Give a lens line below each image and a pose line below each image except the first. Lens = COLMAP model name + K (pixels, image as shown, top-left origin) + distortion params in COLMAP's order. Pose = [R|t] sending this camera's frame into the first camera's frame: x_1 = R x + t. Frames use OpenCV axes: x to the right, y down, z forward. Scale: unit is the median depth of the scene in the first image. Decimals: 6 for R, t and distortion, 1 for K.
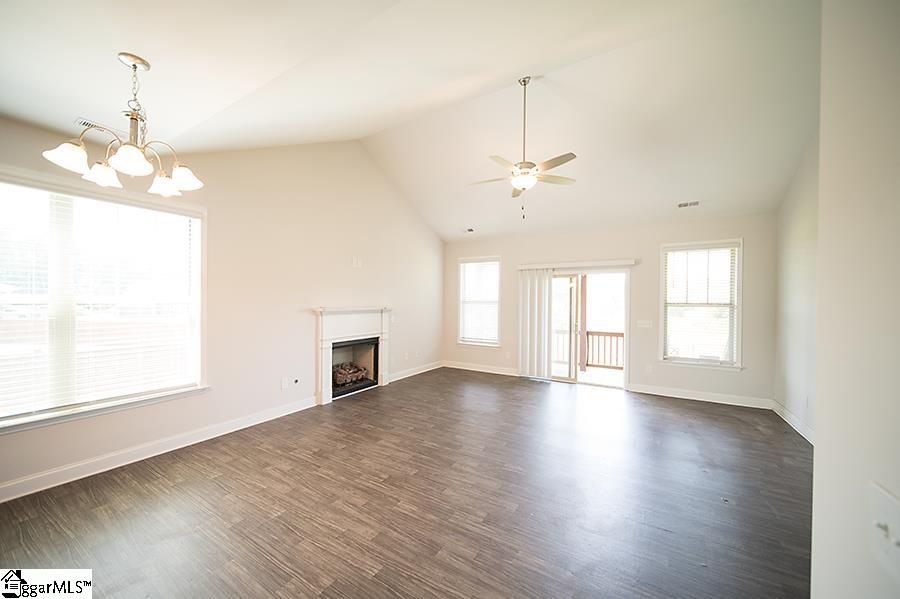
lens RADIAL K [[320.4, 0, 450.0], [0, 320.4, 299.5], [0, 0, 1]] dist [0.000363, -0.000081]
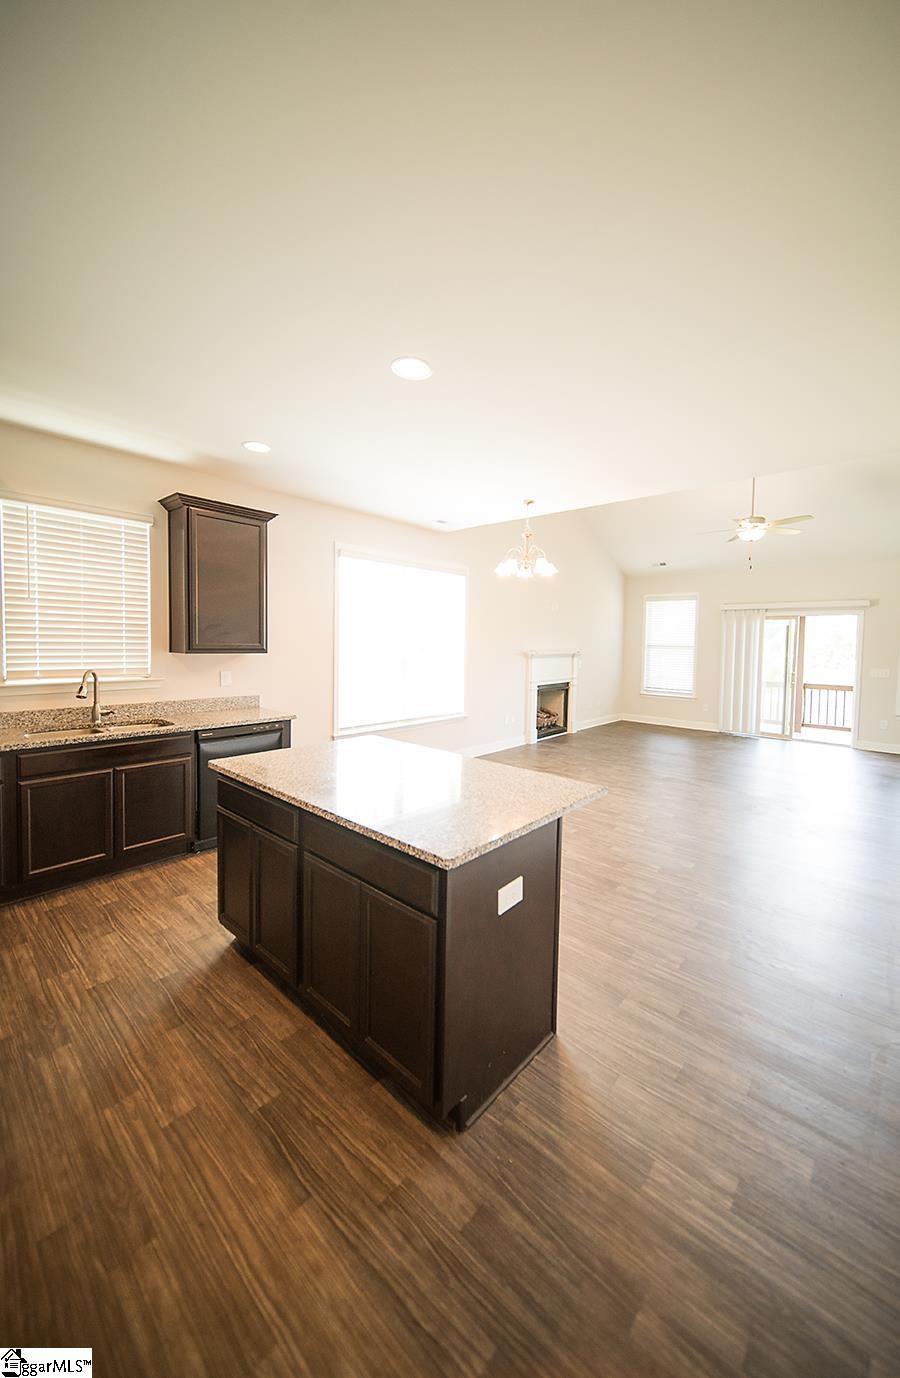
lens RADIAL K [[500.2, 0, 471.0], [0, 500.2, 657.6], [0, 0, 1]] dist [0.000565, 0.000037]
pose [[0.986889, 0.013169, -0.160864, -0.257425], [-0.007507, 0.999332, 0.035754, -0.007615], [0.161227, -0.034078, 0.986329, -0.490289]]
